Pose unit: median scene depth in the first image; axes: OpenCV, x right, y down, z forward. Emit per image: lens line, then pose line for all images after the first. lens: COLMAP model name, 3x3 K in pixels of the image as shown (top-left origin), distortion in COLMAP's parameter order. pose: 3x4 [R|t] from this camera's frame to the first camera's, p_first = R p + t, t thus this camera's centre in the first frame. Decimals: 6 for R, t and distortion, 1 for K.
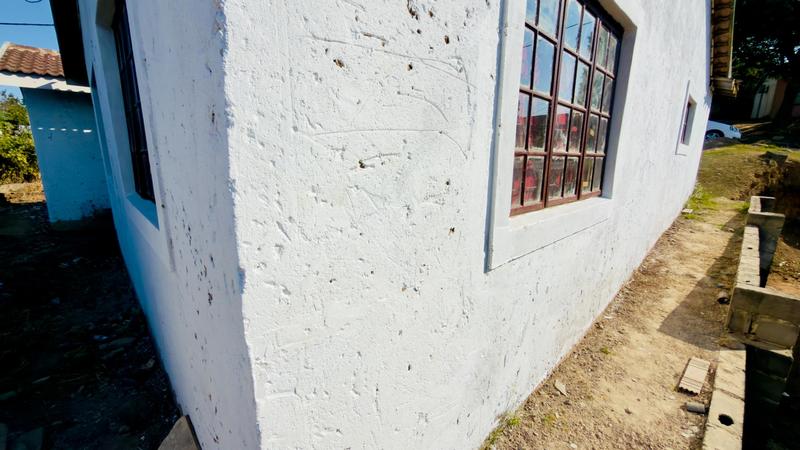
lens RADIAL K [[323.1, 0, 400.1], [0, 323.1, 221.7], [0, 0, 1]] dist [-0.000205, 0.000824]
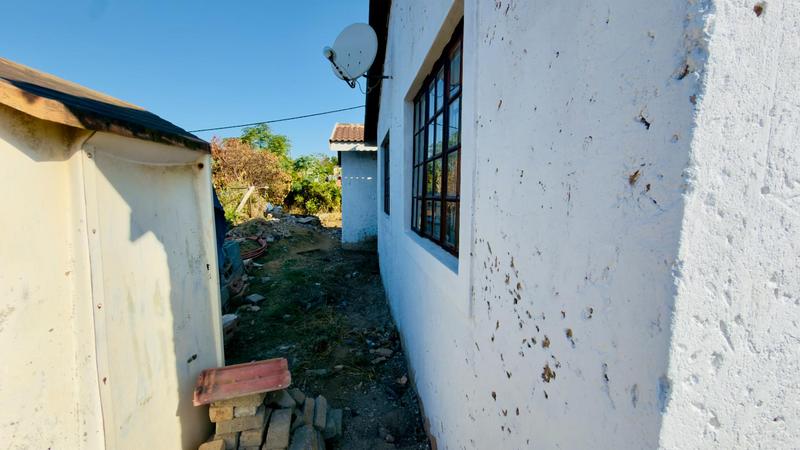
lens RADIAL K [[323.1, 0, 400.1], [0, 323.1, 221.7], [0, 0, 1]] dist [-0.000205, 0.000824]
pose [[0.809492, 0.050293, -0.584972, -0.176362], [-0.118059, 0.989918, -0.078265, -0.024532], [0.575138, 0.132416, 0.807268, 0.002930]]
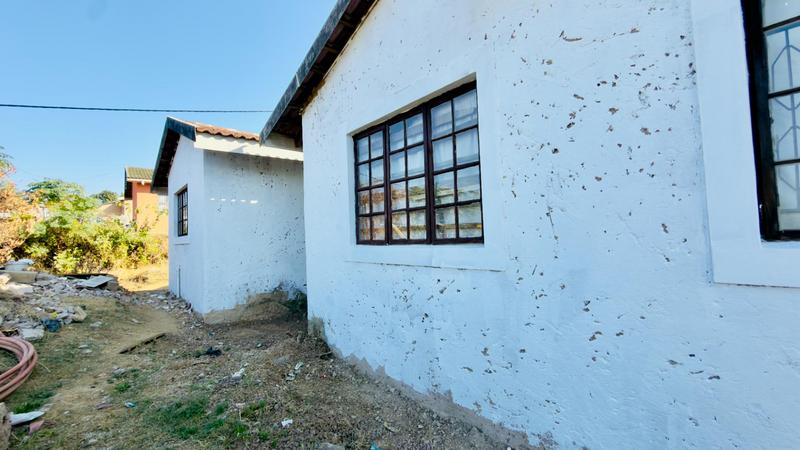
lens RADIAL K [[323.1, 0, 400.1], [0, 323.1, 221.7], [0, 0, 1]] dist [-0.000205, 0.000824]
pose [[0.998806, -0.040306, -0.027610, -1.677119], [0.032347, 0.969092, -0.244570, -0.018124], [0.036614, 0.243385, 0.969238, 0.583252]]
